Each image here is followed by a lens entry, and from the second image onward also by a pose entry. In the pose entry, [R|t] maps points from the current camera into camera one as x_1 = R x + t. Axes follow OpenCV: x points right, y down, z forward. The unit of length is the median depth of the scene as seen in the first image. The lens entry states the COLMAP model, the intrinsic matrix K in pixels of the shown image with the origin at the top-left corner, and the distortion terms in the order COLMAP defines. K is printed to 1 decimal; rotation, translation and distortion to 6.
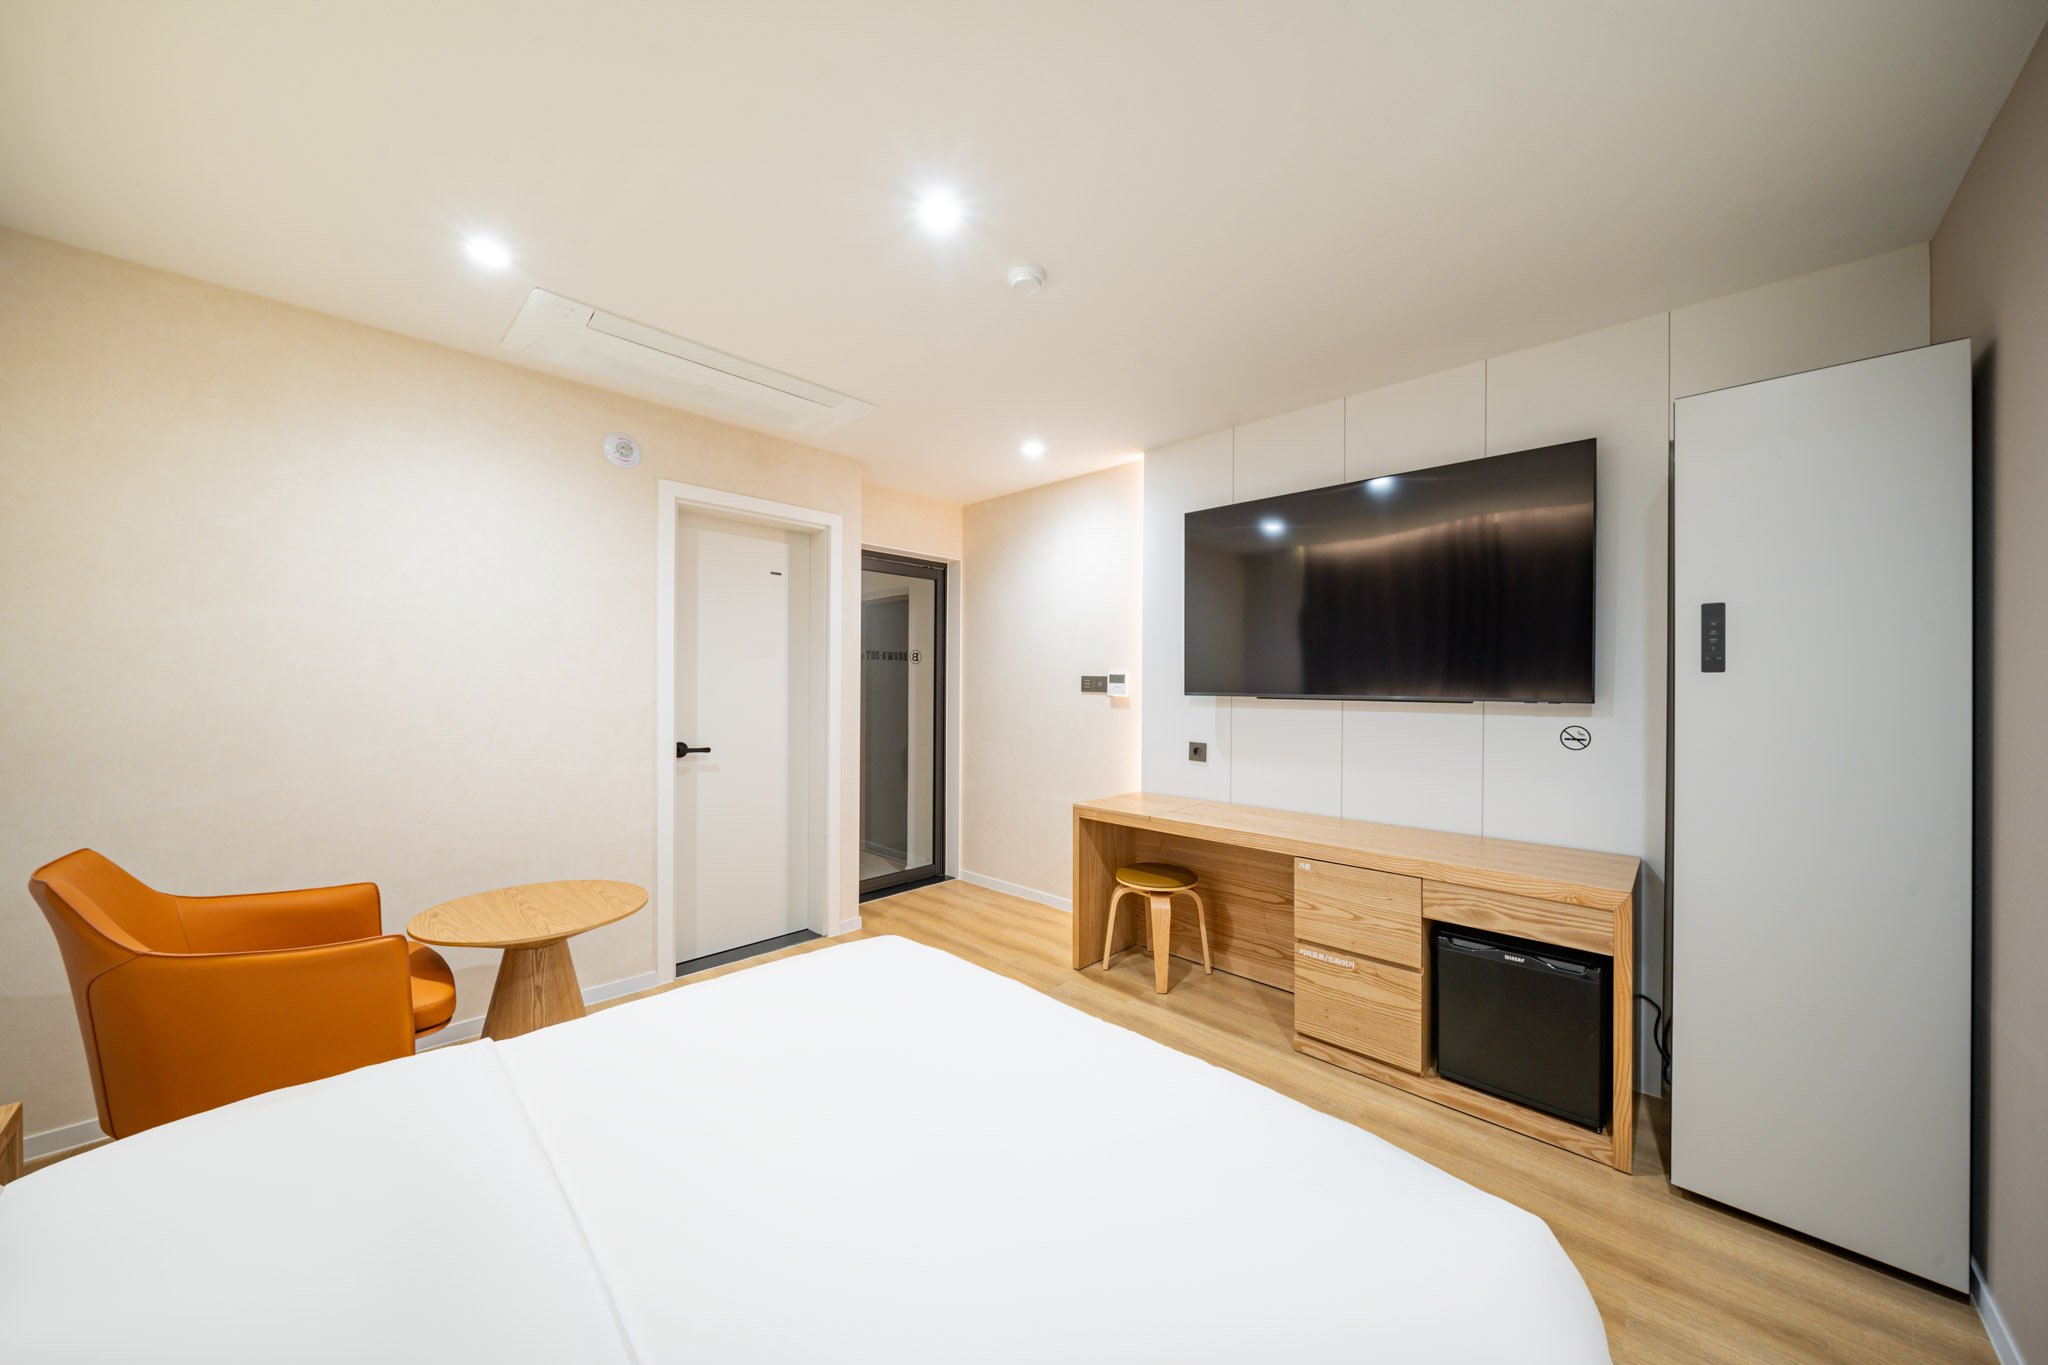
lens RADIAL K [[691.3, 0, 1008.6], [0, 691.3, 689.9], [0, 0, 1]] dist [-0.013179, 0.000101]
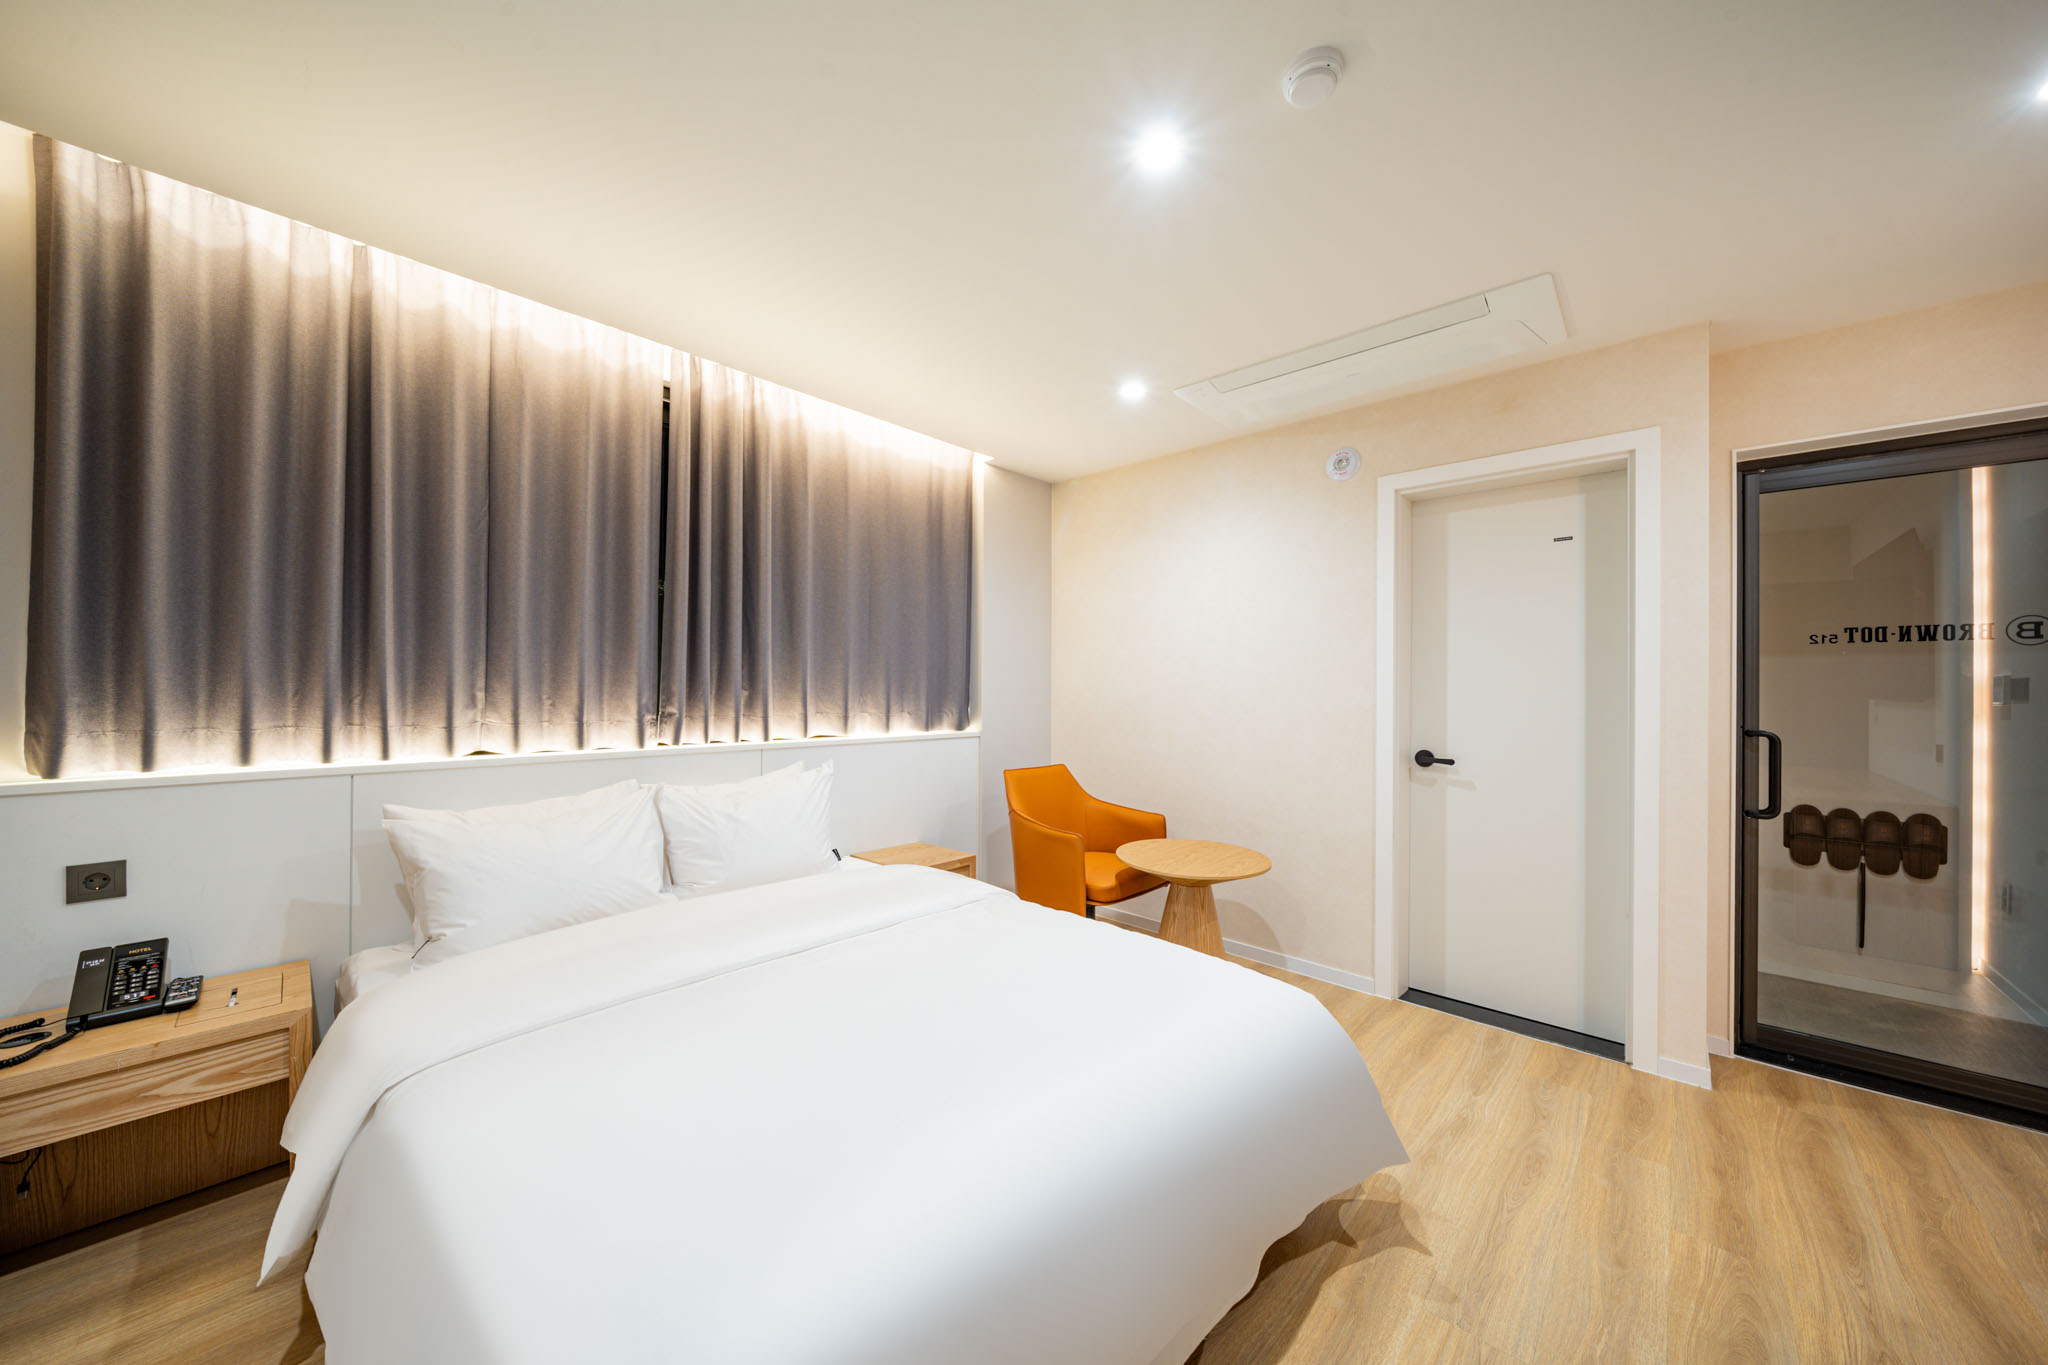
lens RADIAL K [[691.3, 0, 1014.3], [0, 691.3, 683.8], [0, 0, 1]] dist [-0.013179, 0.000101]
pose [[0.029324, -0.006032, -0.999552, 0.420101], [-0.012864, 0.999897, -0.006411, 0.000557], [0.999487, 0.013046, 0.029243, 0.419455]]
